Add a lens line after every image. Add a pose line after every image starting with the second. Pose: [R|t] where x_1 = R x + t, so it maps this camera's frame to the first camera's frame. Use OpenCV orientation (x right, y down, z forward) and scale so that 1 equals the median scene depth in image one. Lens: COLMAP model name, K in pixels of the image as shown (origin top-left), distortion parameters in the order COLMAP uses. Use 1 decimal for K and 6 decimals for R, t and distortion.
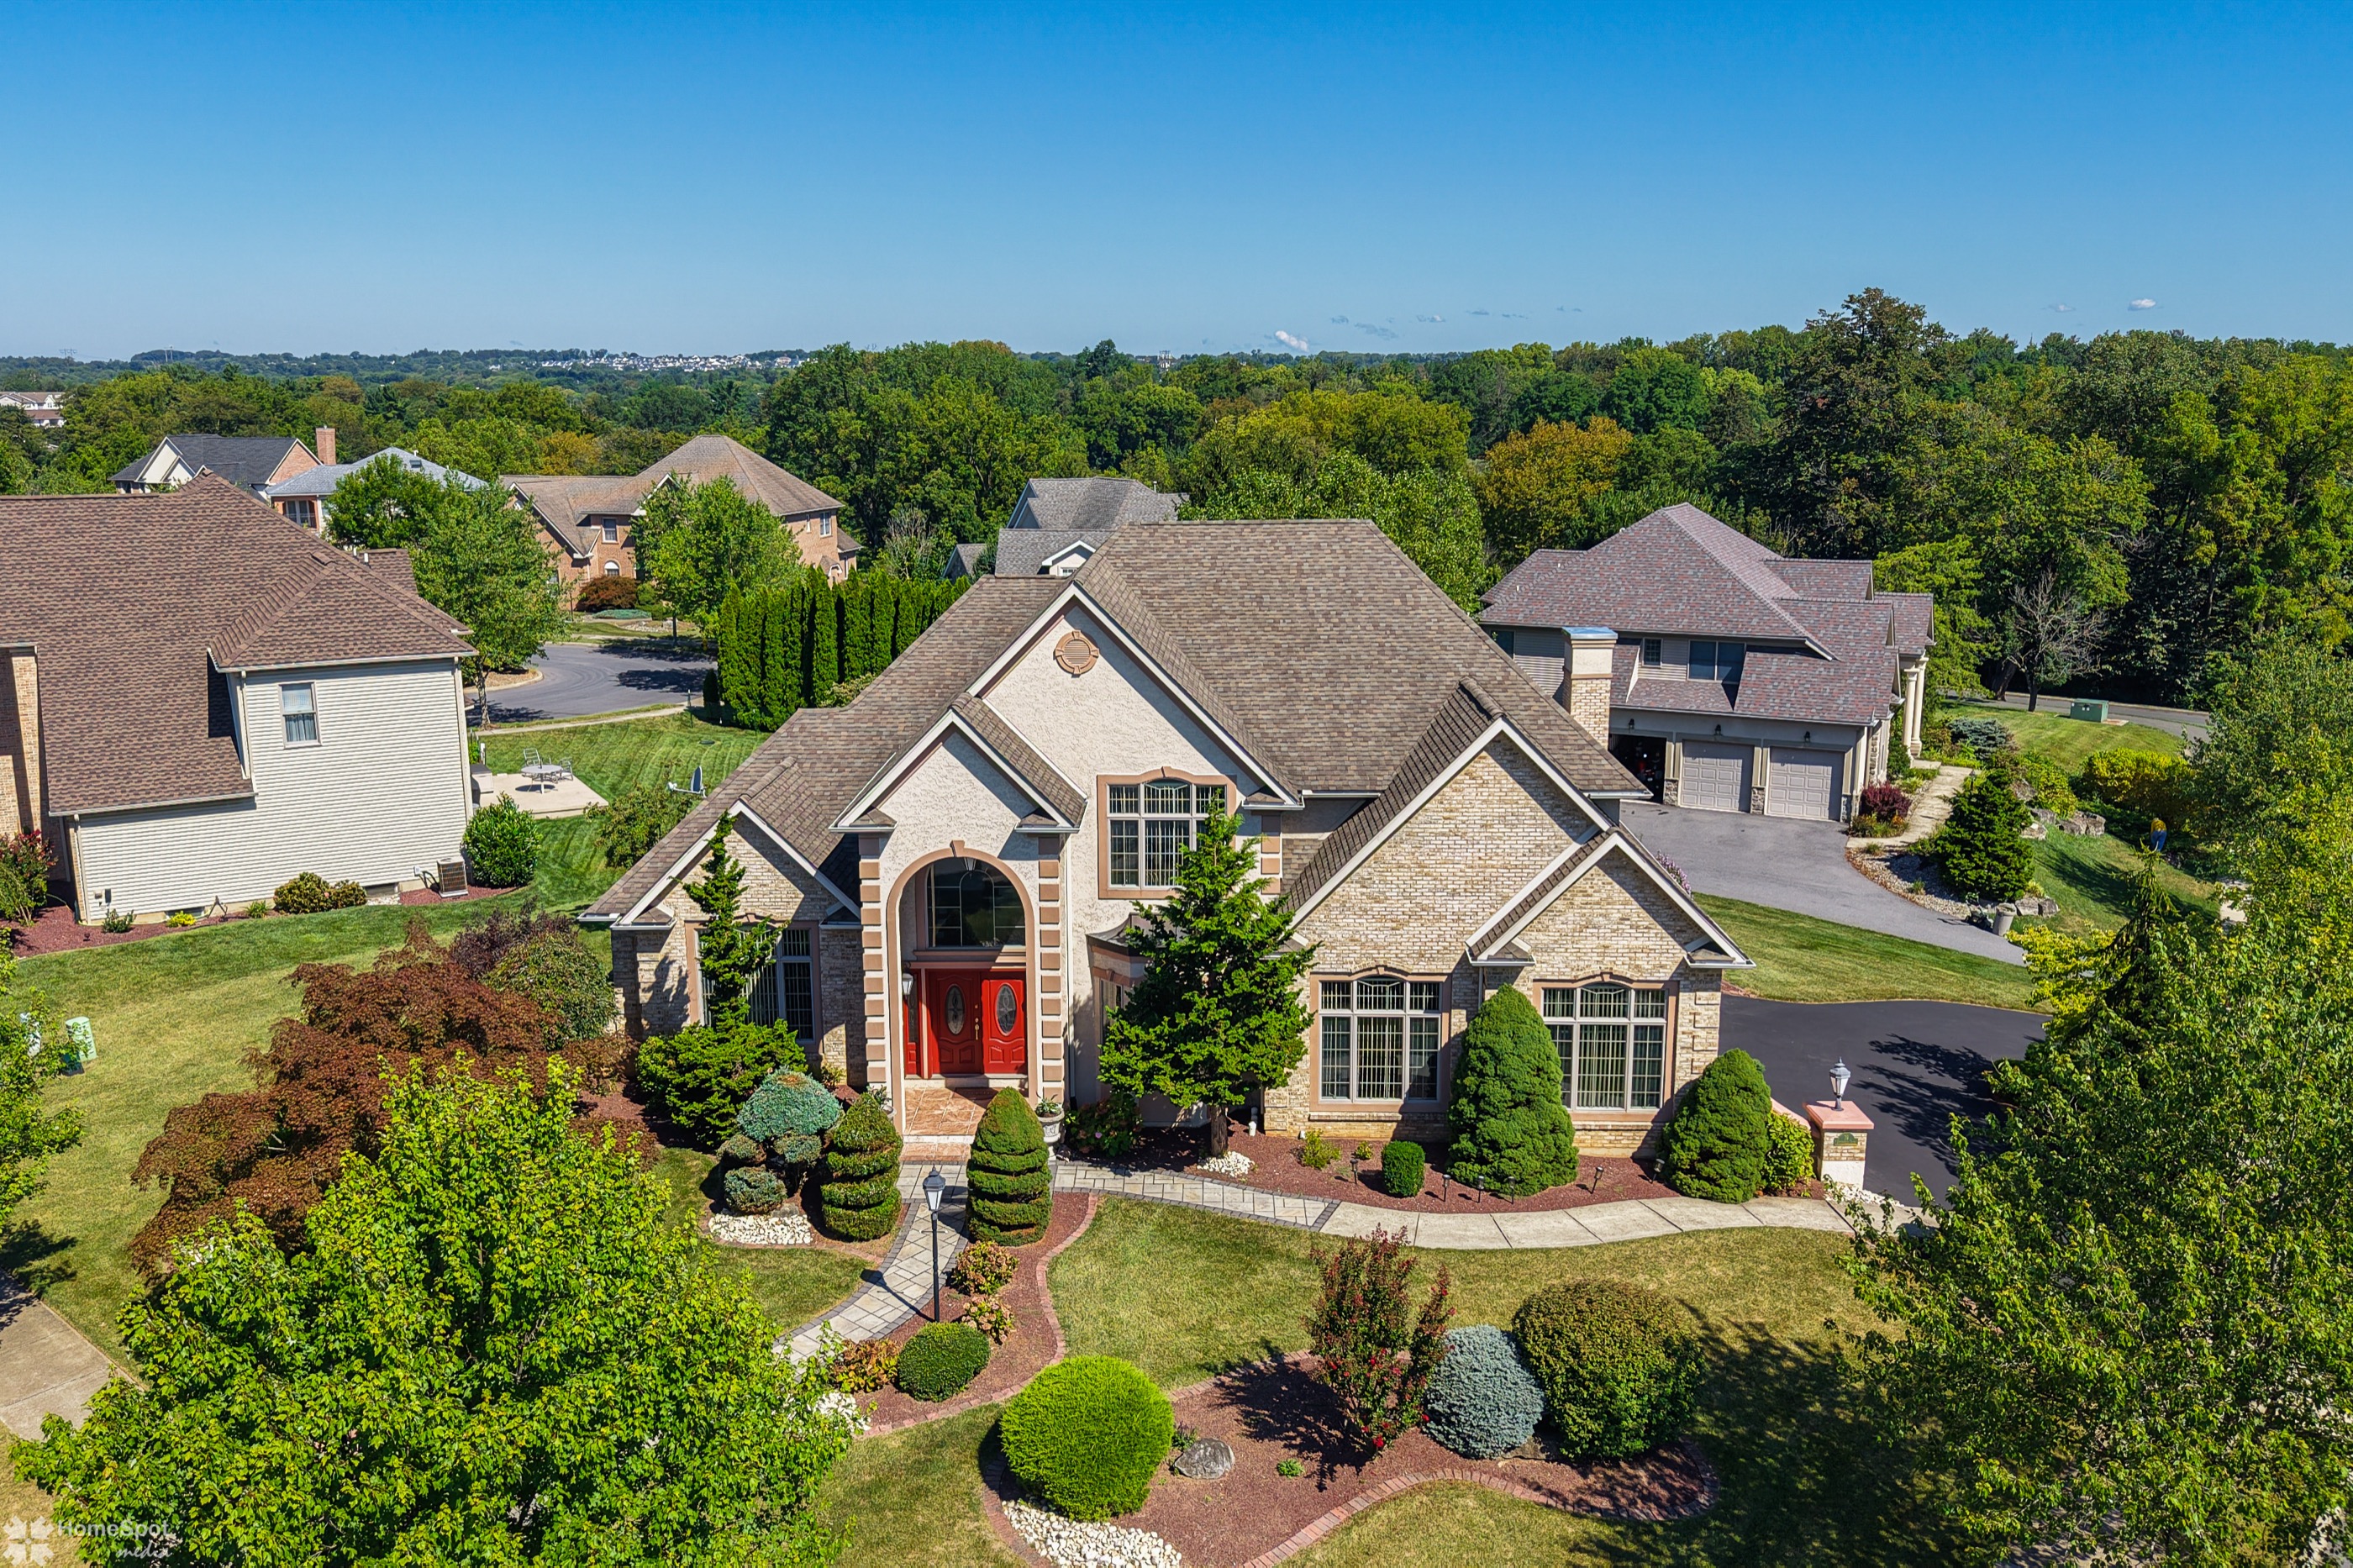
lens RADIAL K [[1859.6, 0, 1171.2], [0, 1859.6, 783.4], [0, 0, 1]] dist [0.058770, -0.092534]
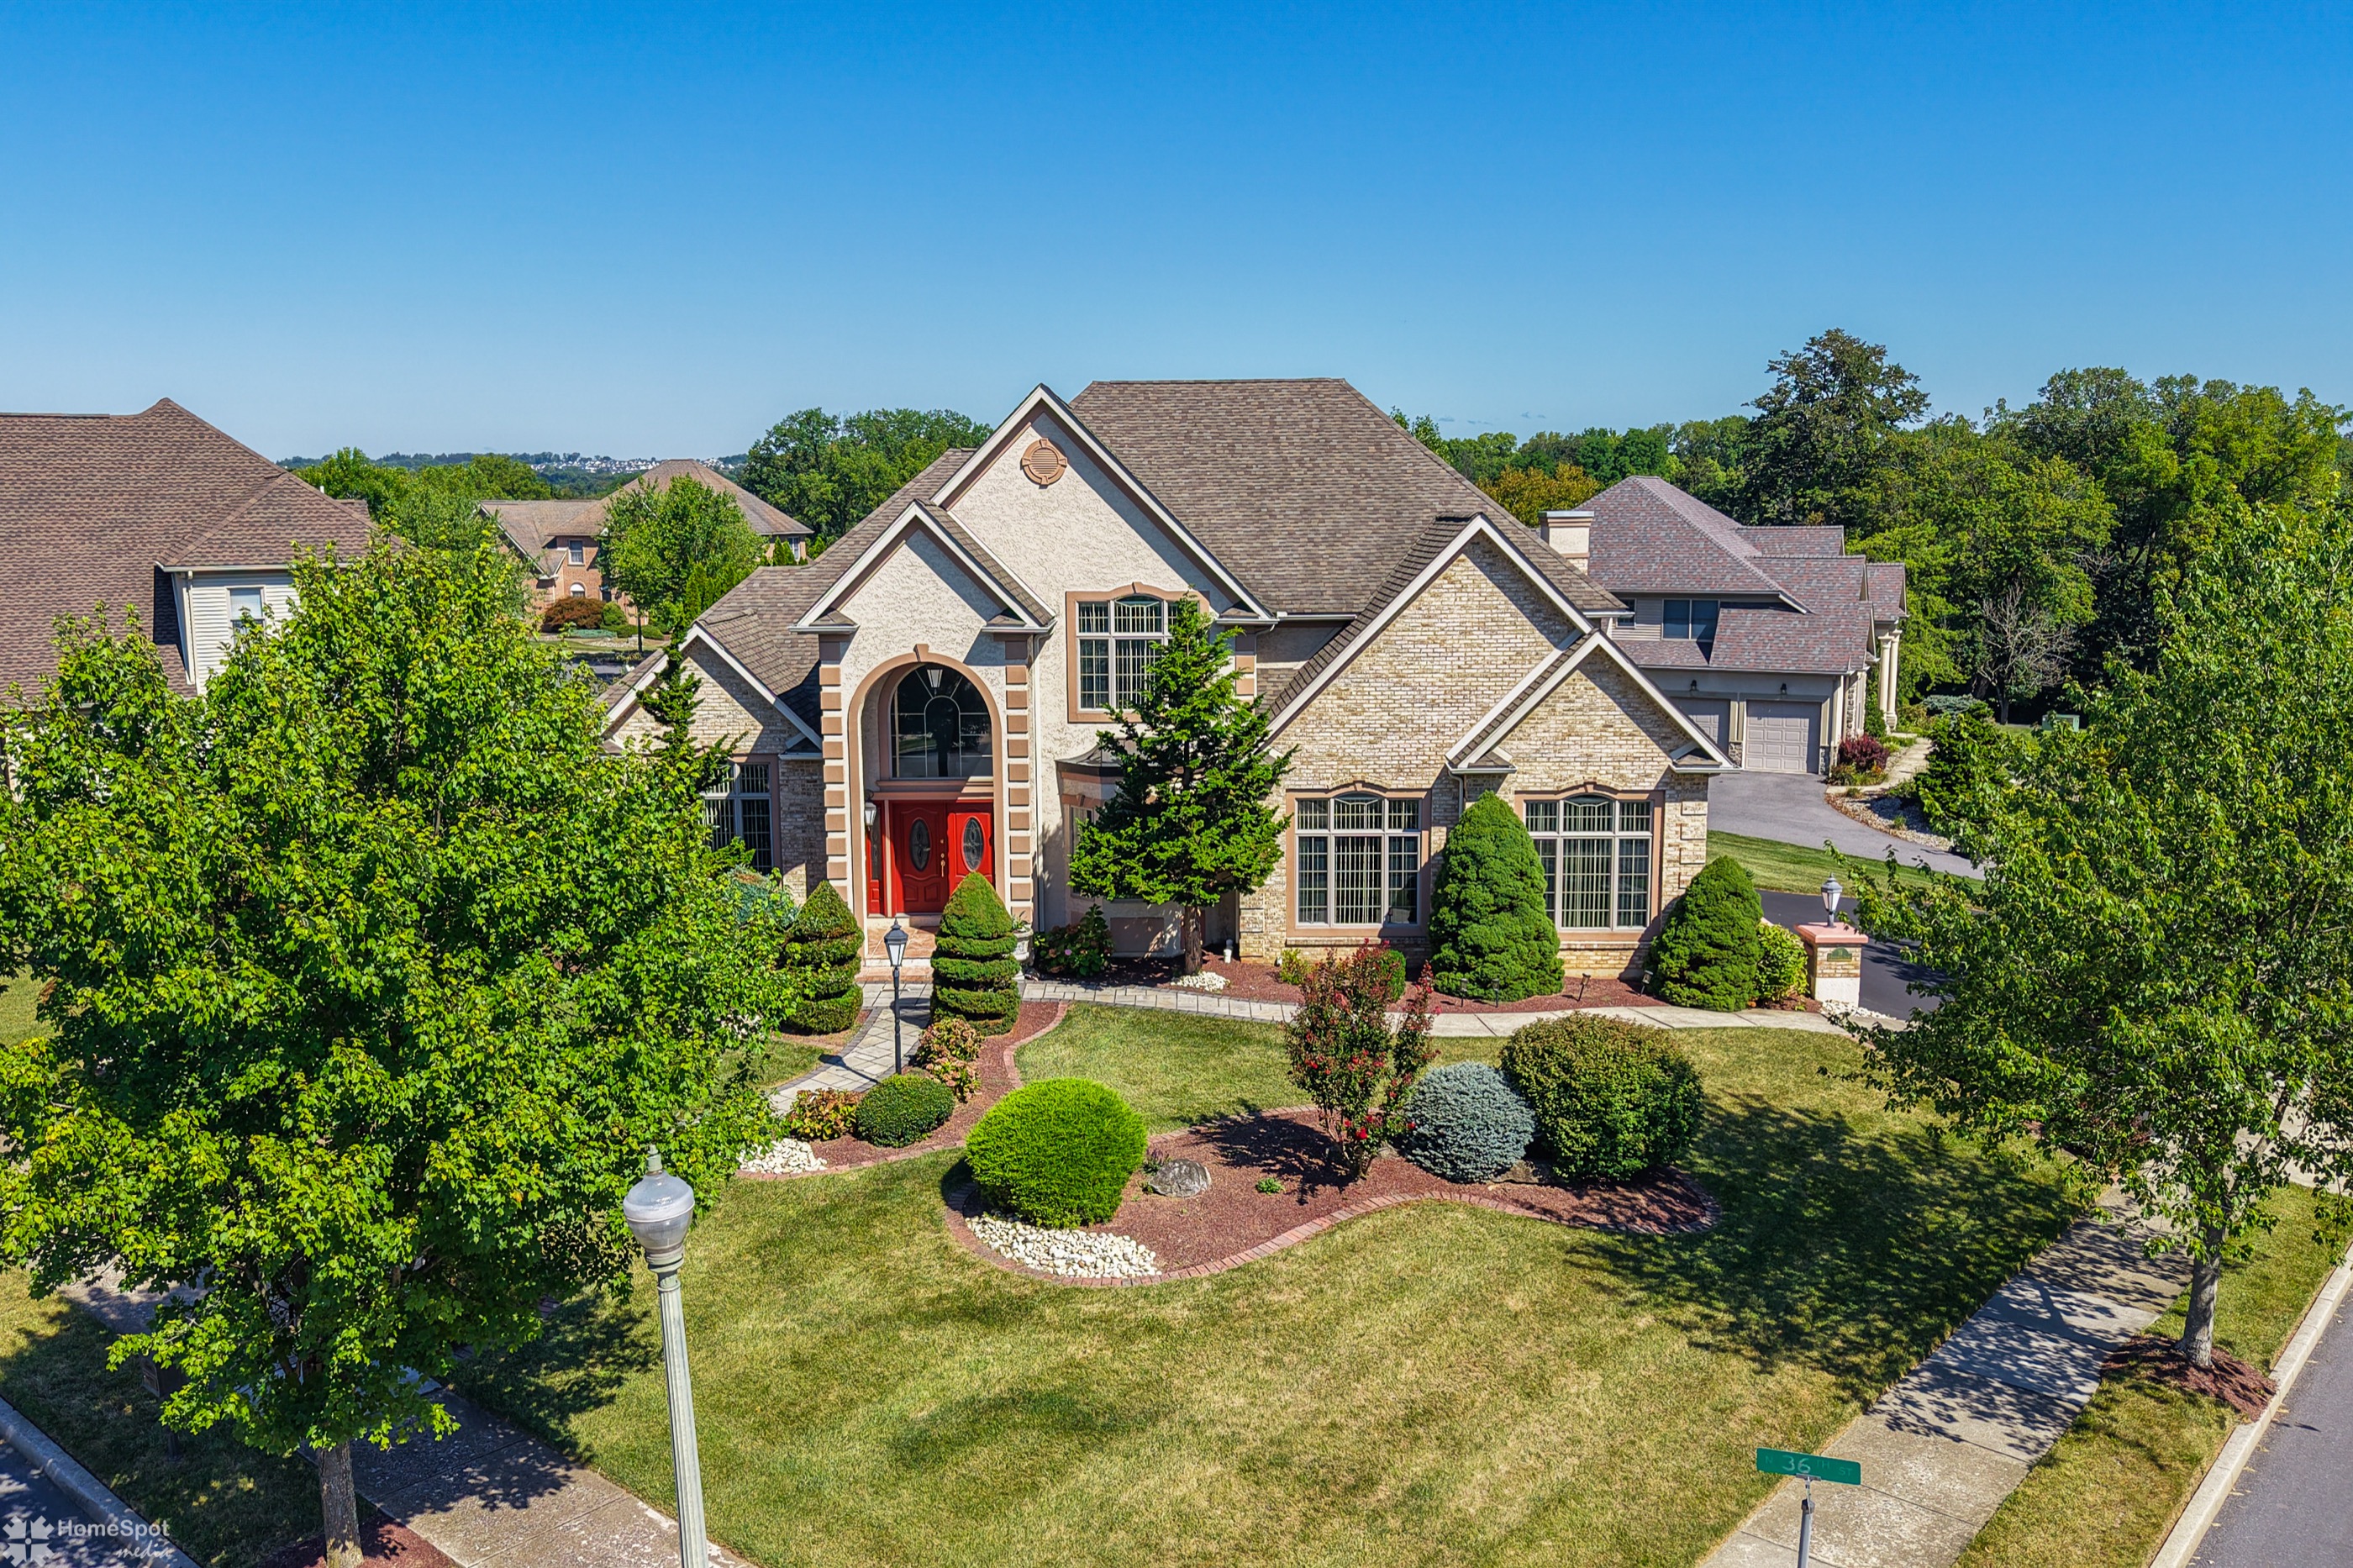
lens RADIAL K [[1853.5, 0, 1172.6], [0, 1853.5, 787.4], [0, 0, 1]] dist [0.111364, -0.225948]
pose [[0.999862, -0.003999, 0.016131, -0.000175], [0.004837, 0.998621, -0.052277, 0.150850], [-0.015900, 0.052347, 0.998502, 0.032451]]
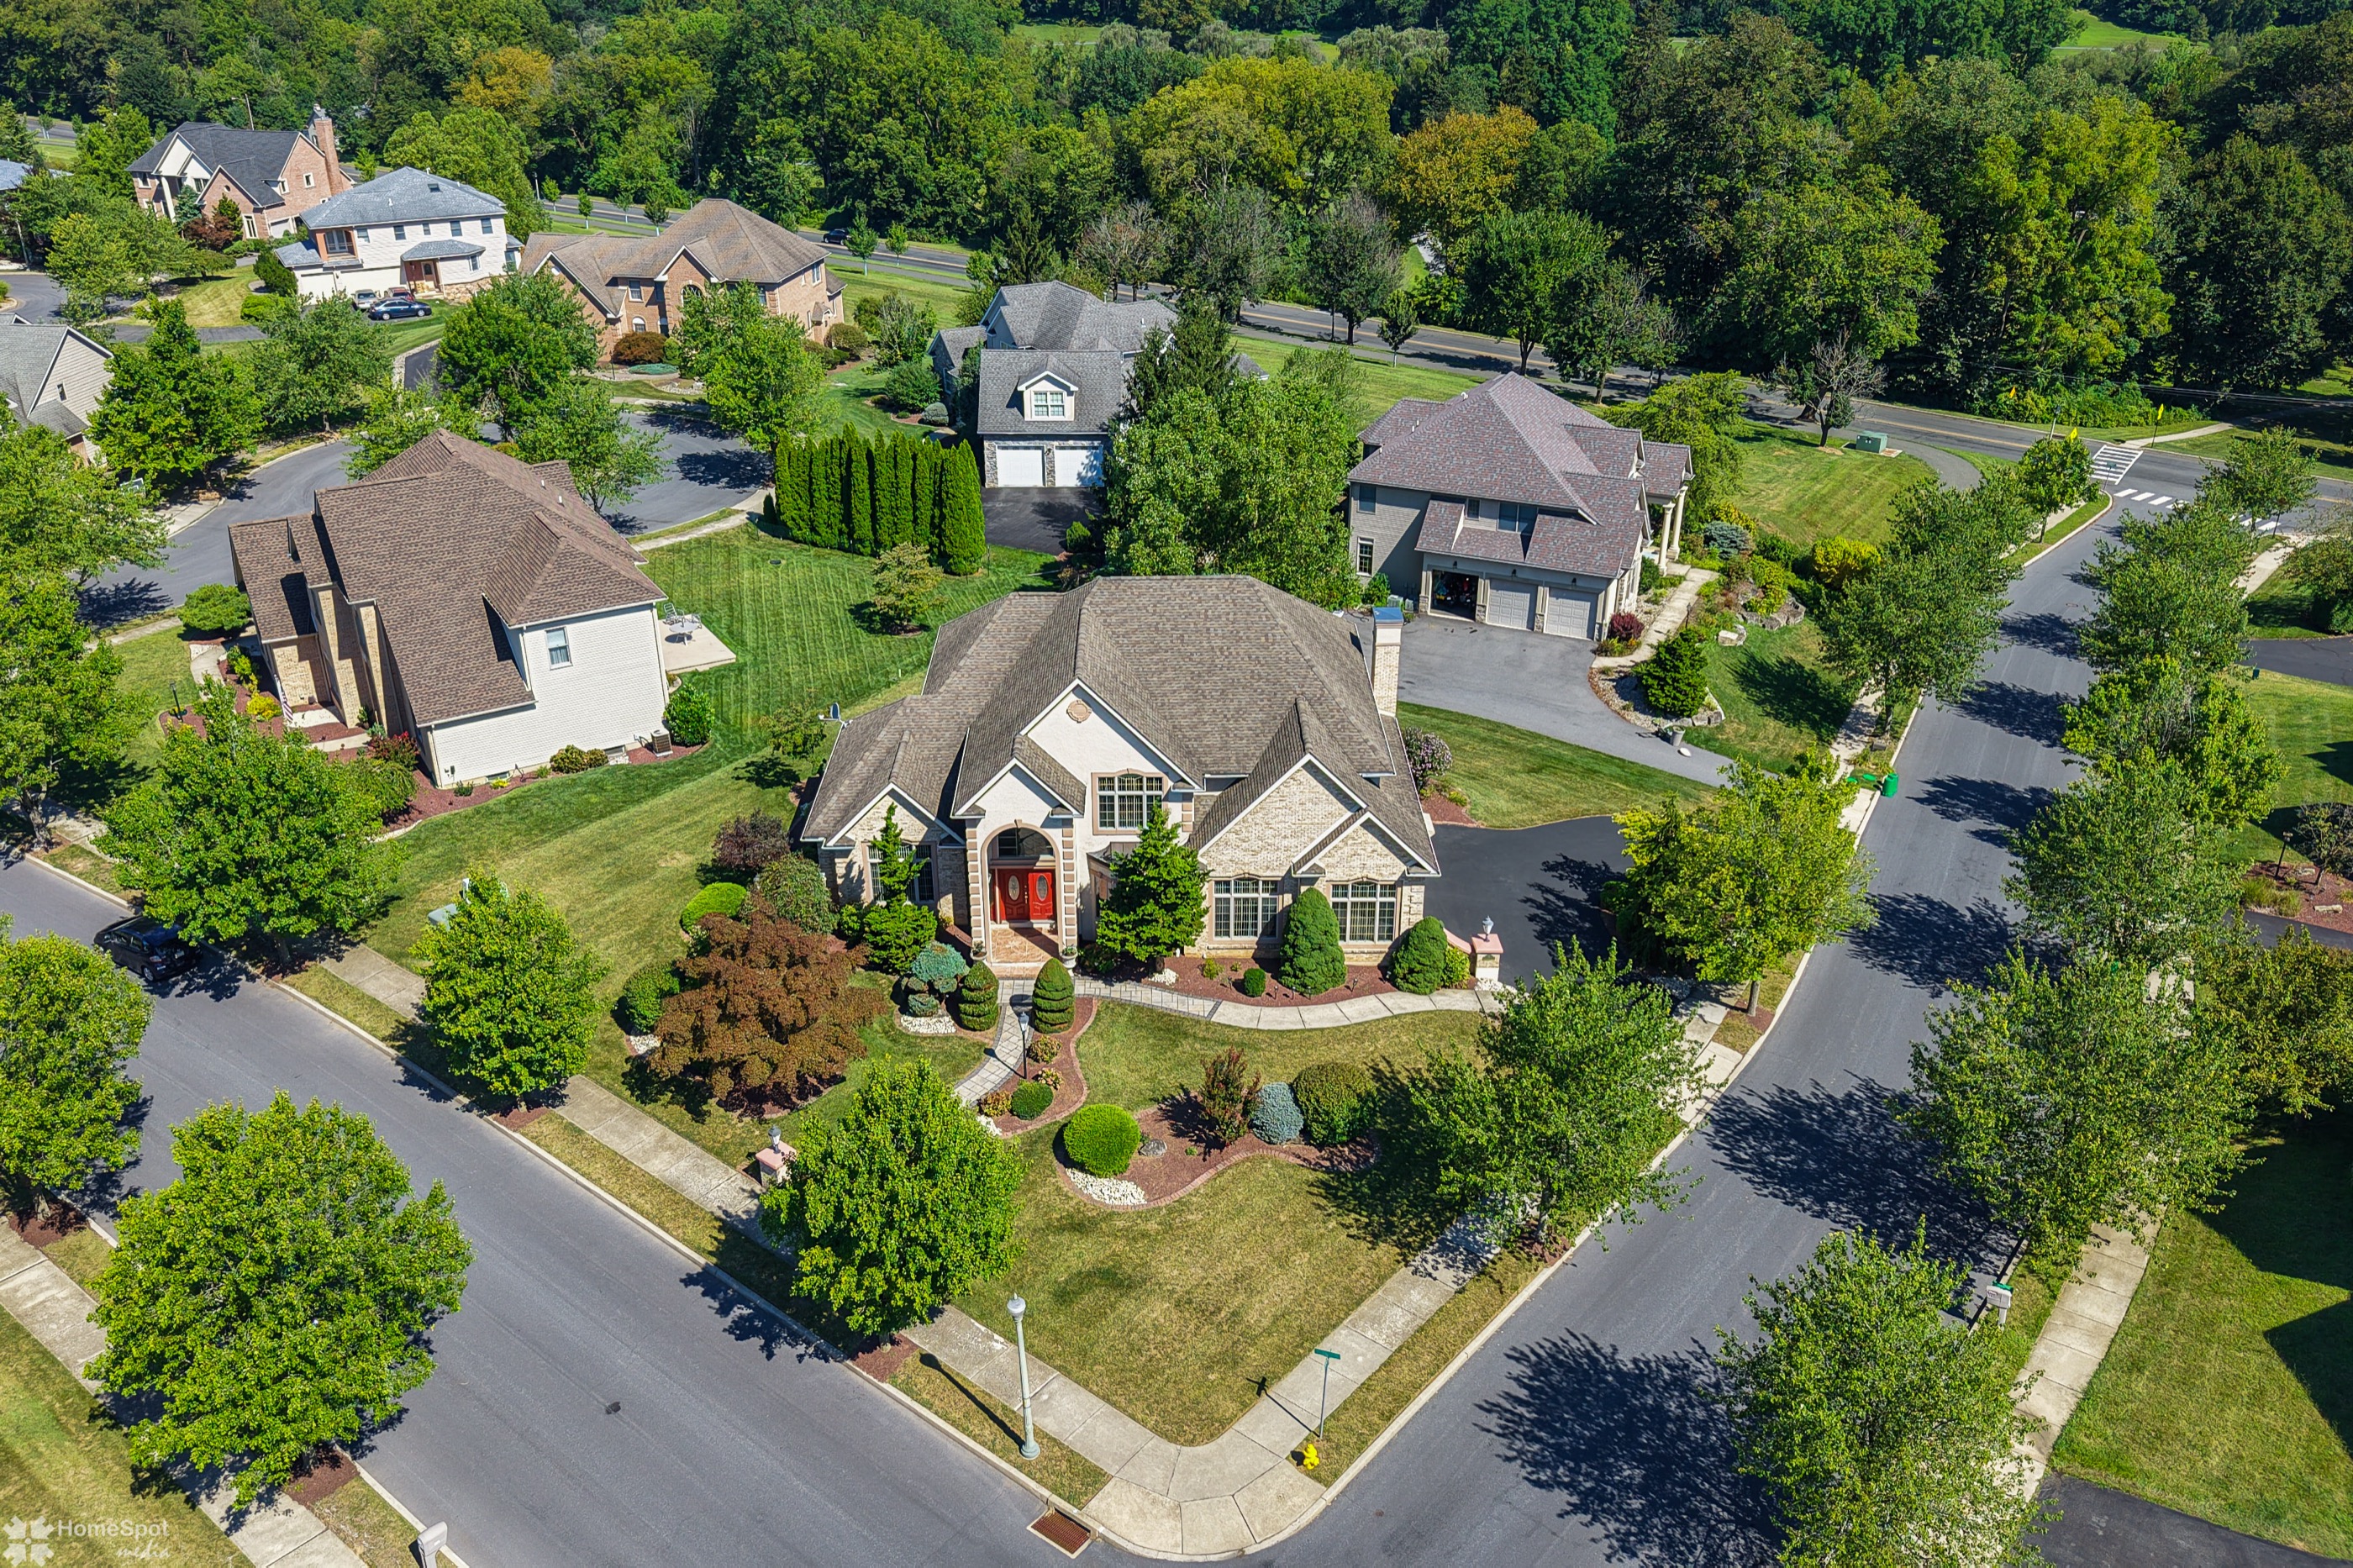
lens RADIAL K [[1853.5, 0, 1172.6], [0, 1853.5, 787.4], [0, 0, 1]] dist [0.111364, -0.225948]
pose [[0.999469, -0.013085, 0.029840, -0.014935], [0.005133, 0.967615, 0.252380, -0.451207], [-0.032176, -0.252093, 0.967168, -0.766950]]
